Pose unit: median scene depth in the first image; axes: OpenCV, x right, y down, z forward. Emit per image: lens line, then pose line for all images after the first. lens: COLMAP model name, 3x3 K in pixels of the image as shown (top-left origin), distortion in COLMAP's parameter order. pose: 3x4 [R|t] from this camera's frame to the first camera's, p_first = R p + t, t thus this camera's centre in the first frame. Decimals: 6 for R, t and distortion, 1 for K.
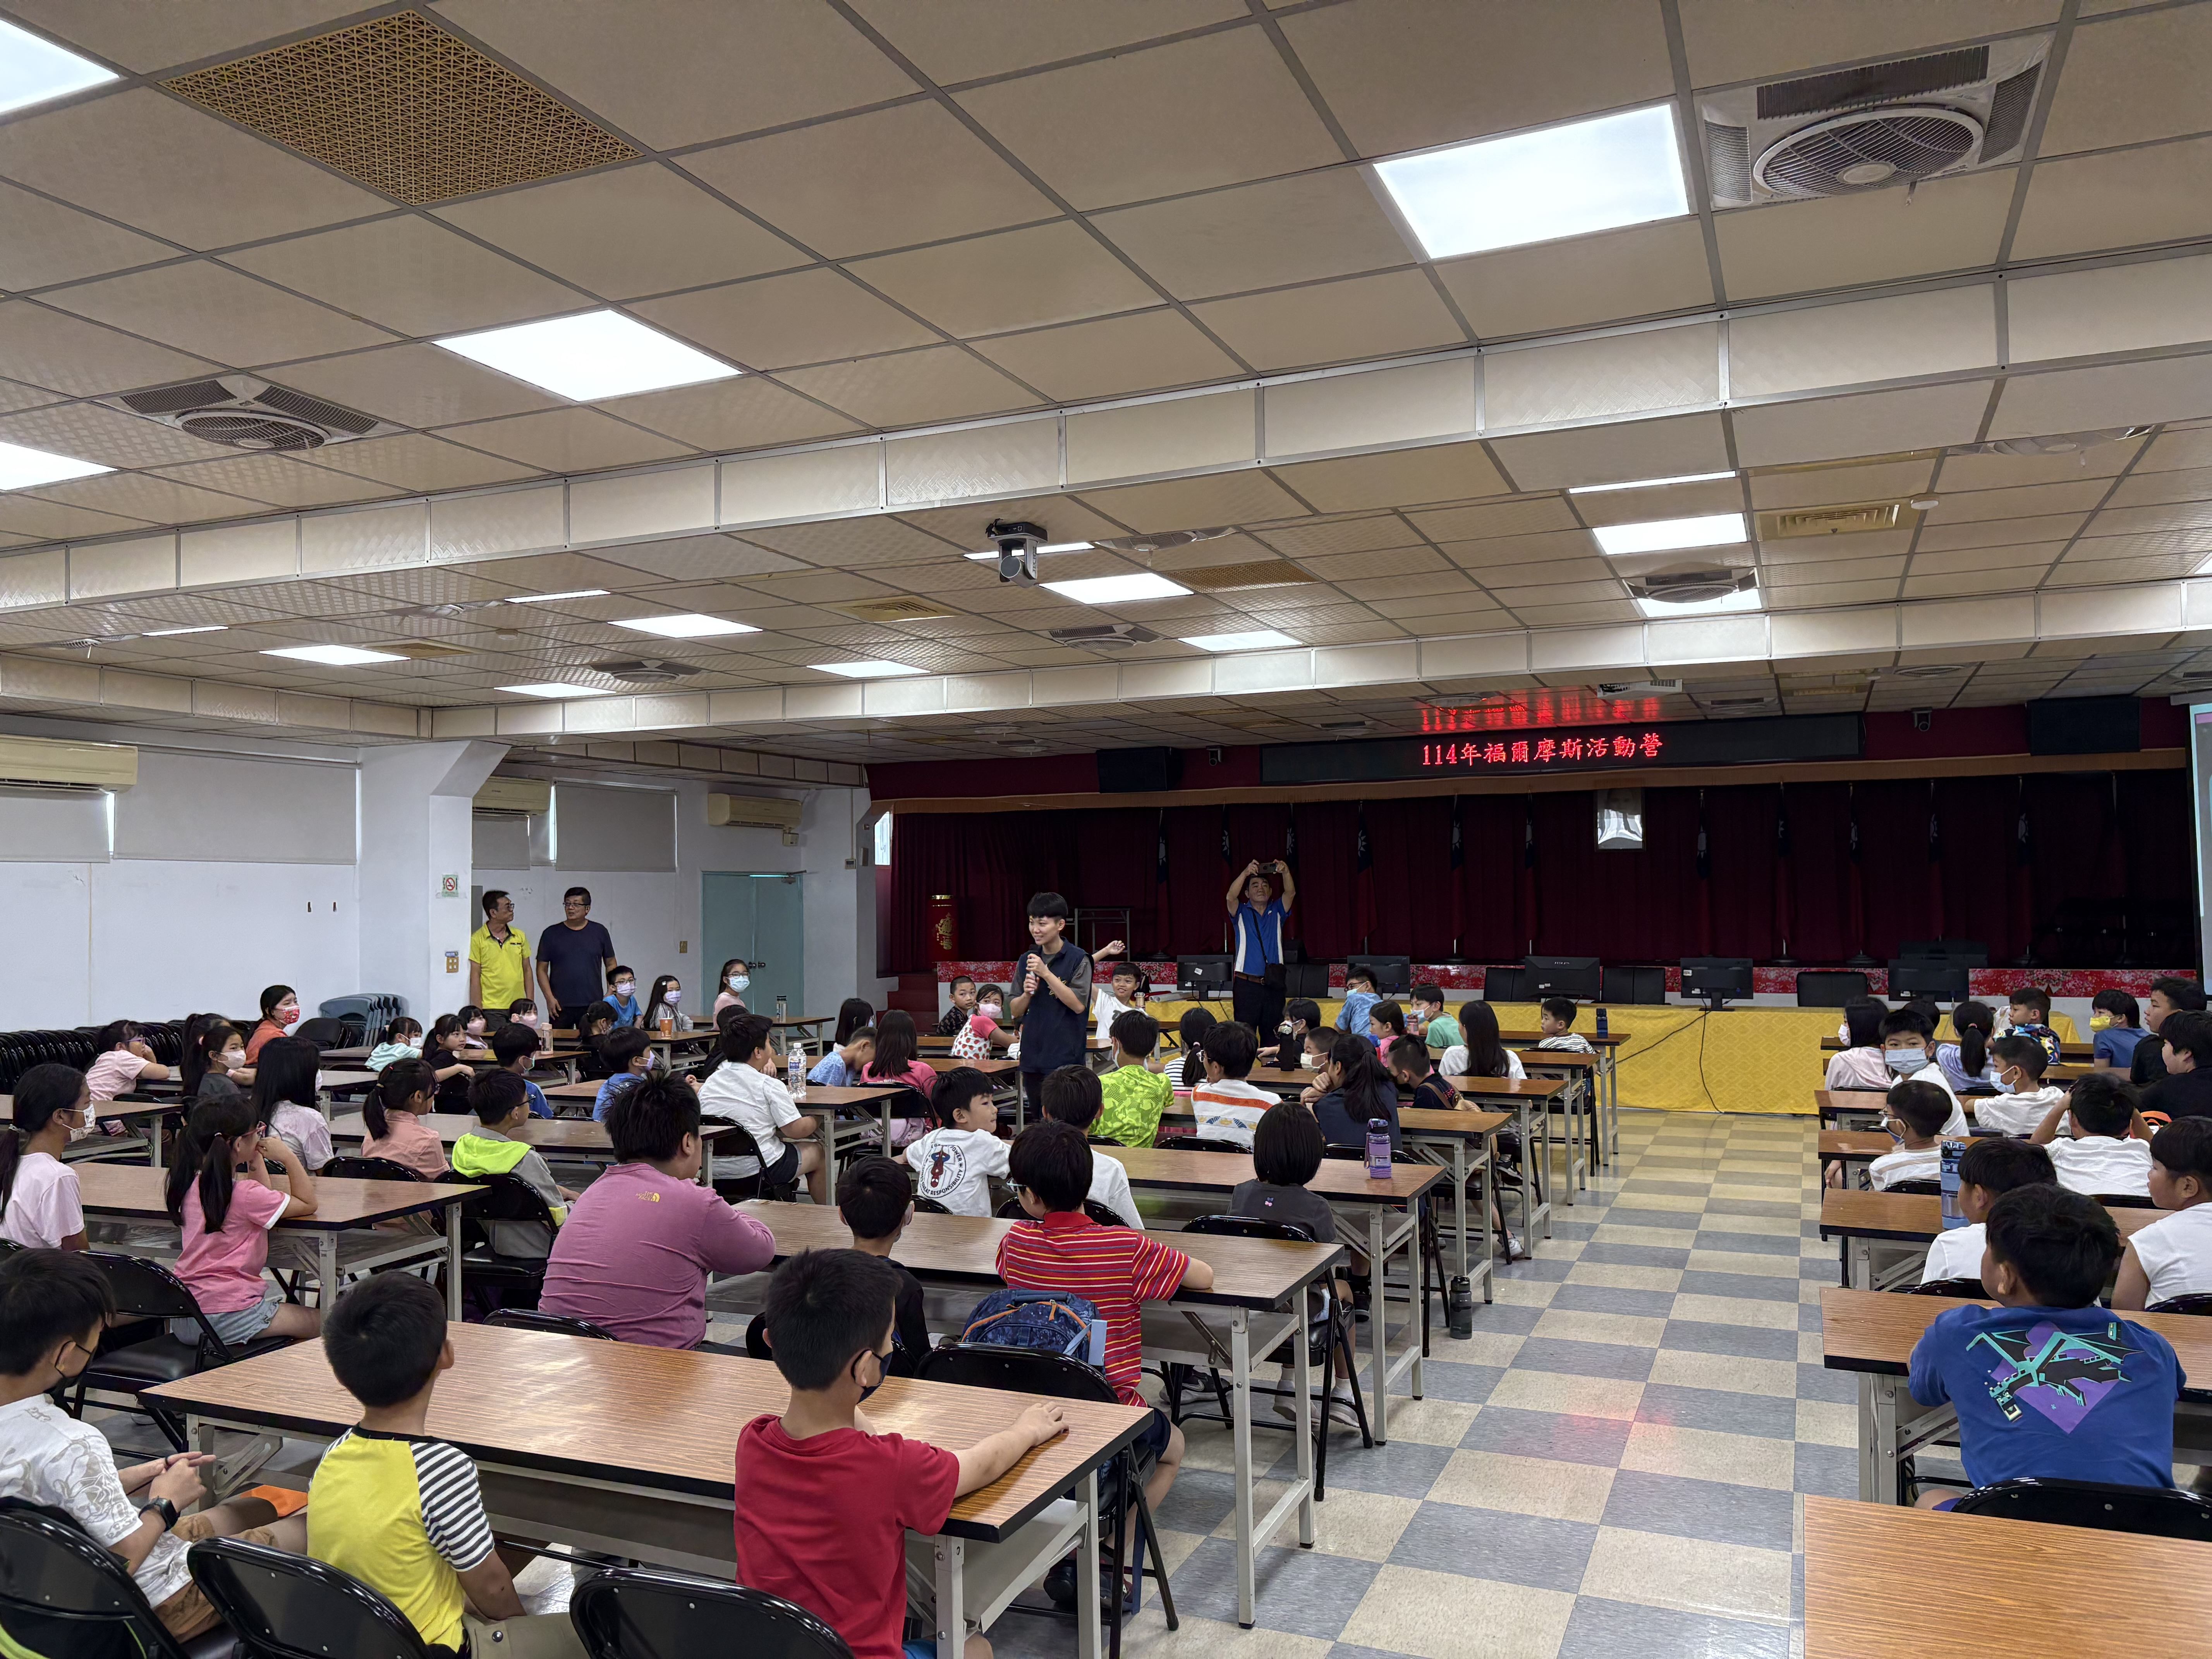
lens RADIAL K [[1669.5, 0, 1106.6], [0, 1669.5, 843.3], [0, 0, 1]] dist [0.035456, -0.000851]
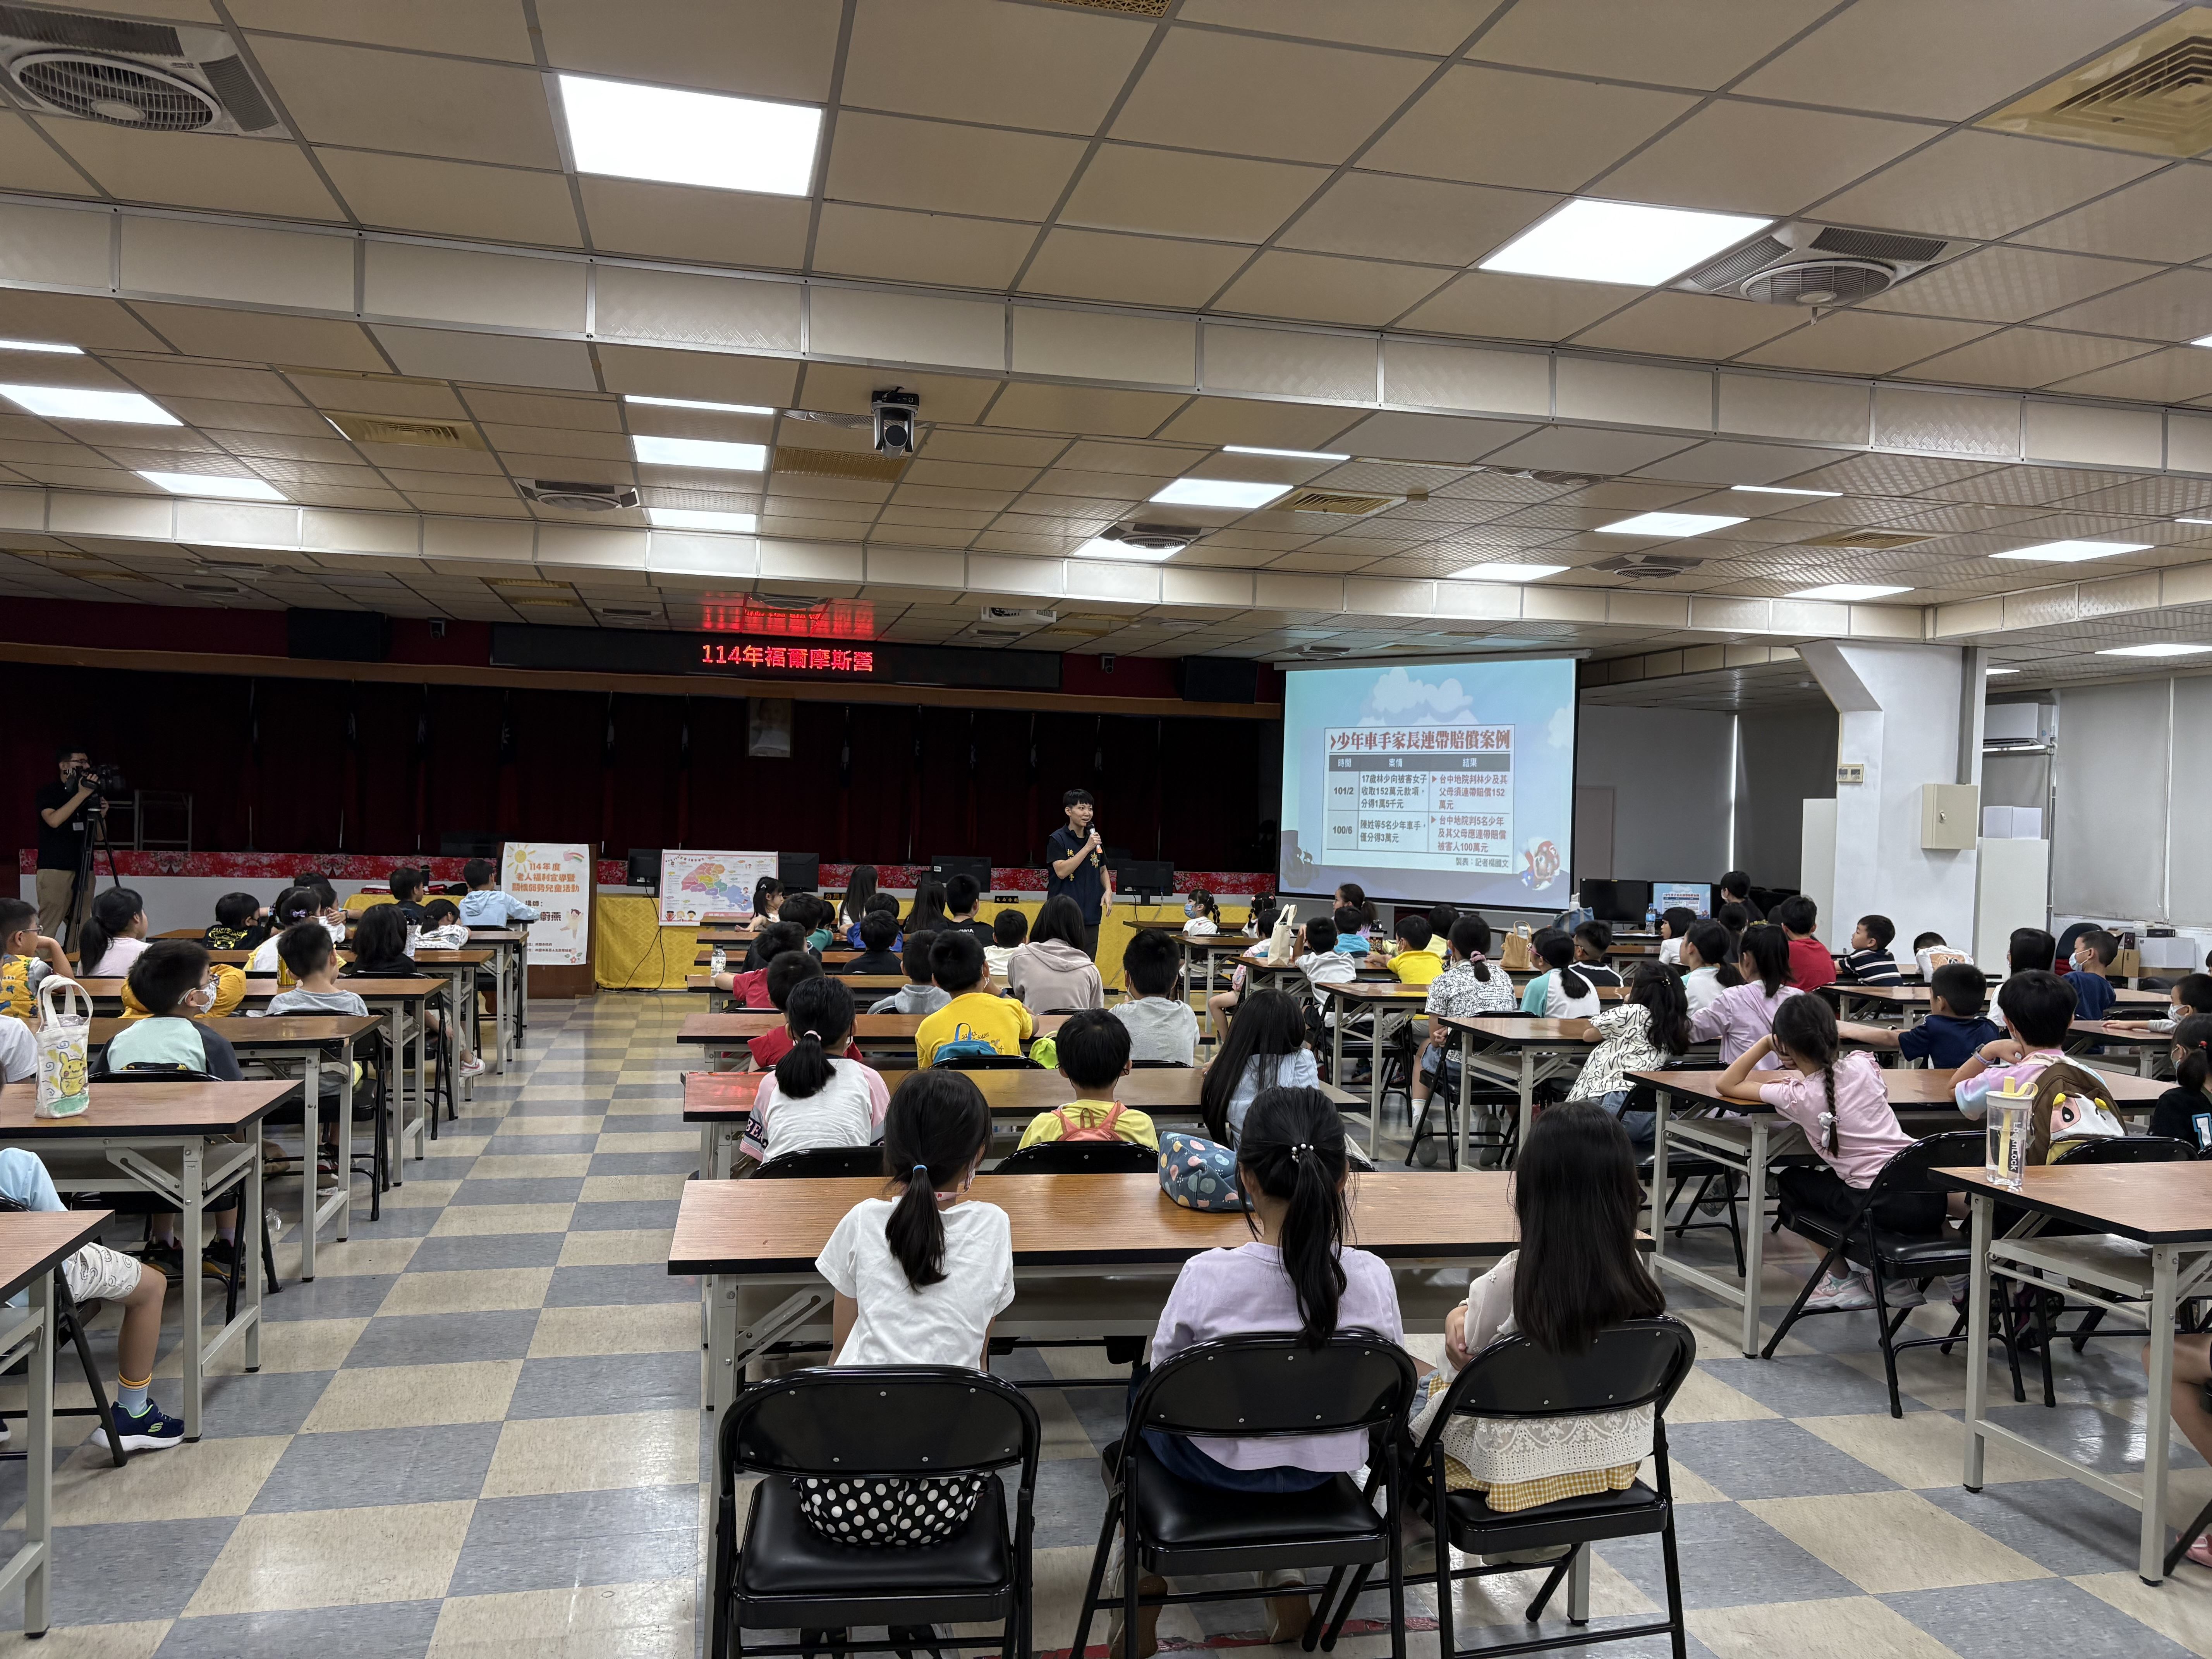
lens RADIAL K [[1669.5, 0, 1104.6], [0, 1669.5, 823.8], [0, 0, 1]] dist [0.035456, -0.000851]
pose [[0.806472, 0.034135, 0.590287, -0.176781], [-0.061130, 0.997796, 0.025817, 0.007545], [-0.588104, -0.056904, 0.806781, 0.042853]]
